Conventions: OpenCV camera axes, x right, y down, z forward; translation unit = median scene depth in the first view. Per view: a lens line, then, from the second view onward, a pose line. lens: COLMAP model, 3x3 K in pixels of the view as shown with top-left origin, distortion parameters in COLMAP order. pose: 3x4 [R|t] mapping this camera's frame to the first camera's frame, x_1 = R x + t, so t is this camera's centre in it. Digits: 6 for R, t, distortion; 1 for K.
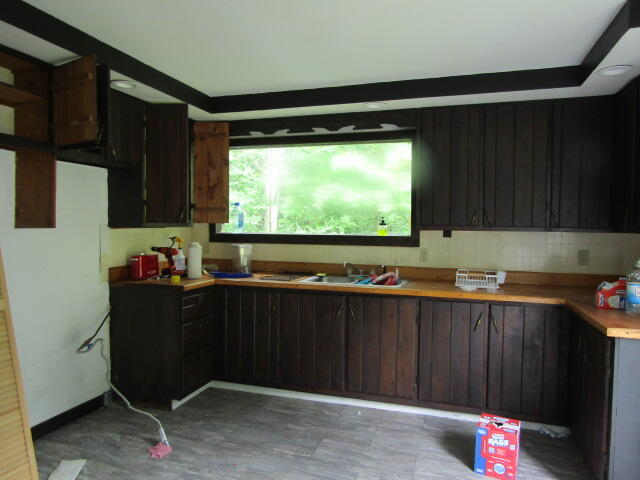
lens RADIAL K [[470.5, 0, 317.6], [0, 470.5, 242.2], [0, 0, 1]] dist [-0.008376, 0.005086]
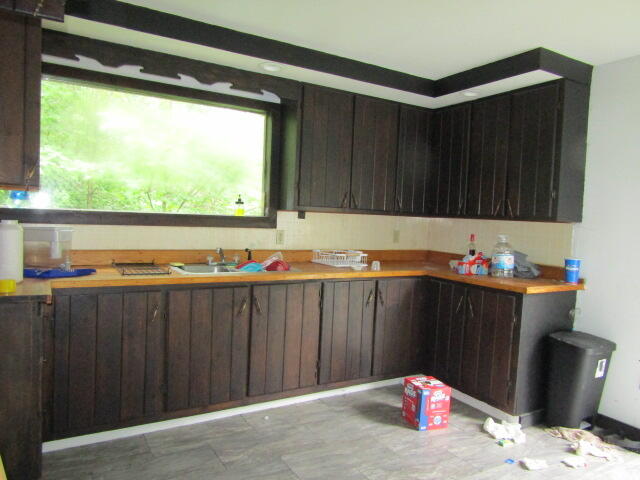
lens RADIAL K [[470.5, 0, 320.3], [0, 470.5, 237.0], [0, 0, 1]] dist [-0.008376, 0.005086]
pose [[0.653613, -0.019971, 0.756565, -0.504291], [-0.003582, 0.999559, 0.029479, -0.001167], [-0.756820, -0.021978, 0.653253, 0.356313]]
